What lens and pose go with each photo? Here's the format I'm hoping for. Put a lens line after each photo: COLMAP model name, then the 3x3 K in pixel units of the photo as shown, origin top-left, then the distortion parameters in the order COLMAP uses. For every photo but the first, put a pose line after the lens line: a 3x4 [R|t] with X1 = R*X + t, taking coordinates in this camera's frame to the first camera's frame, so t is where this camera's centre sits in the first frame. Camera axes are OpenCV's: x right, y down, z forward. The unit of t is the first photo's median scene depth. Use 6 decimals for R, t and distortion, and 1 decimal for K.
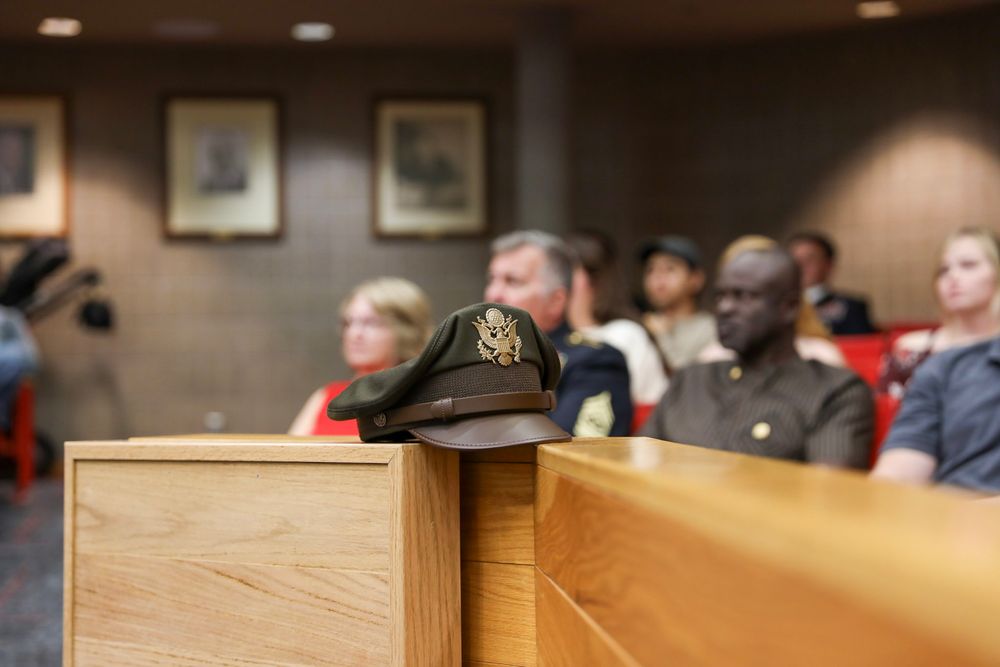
lens RADIAL K [[1801.6, 0, 500.0], [0, 1801.6, 333.5], [0, 0, 1]] dist [0.191366, 0.208794]
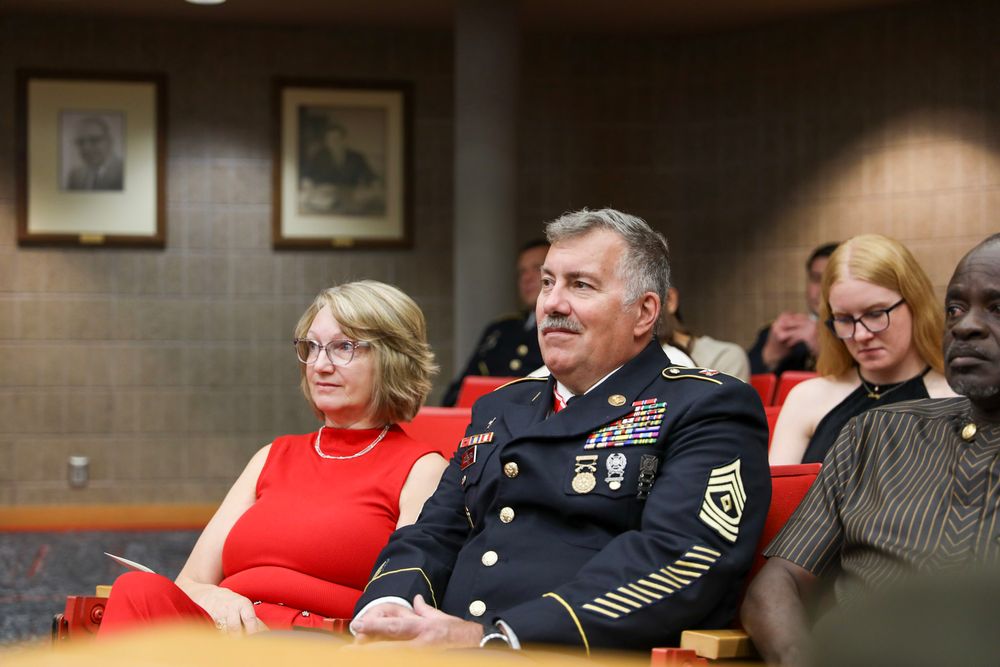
lens RADIAL K [[1801.6, 0, 500.0], [0, 1801.6, 333.5], [0, 0, 1]] dist [0.191366, 0.208794]
pose [[0.996929, 0.015157, 0.076832, -0.030184], [-0.014004, 0.999781, -0.015525, -0.000118], [-0.077051, 0.014401, 0.996923, 0.152223]]
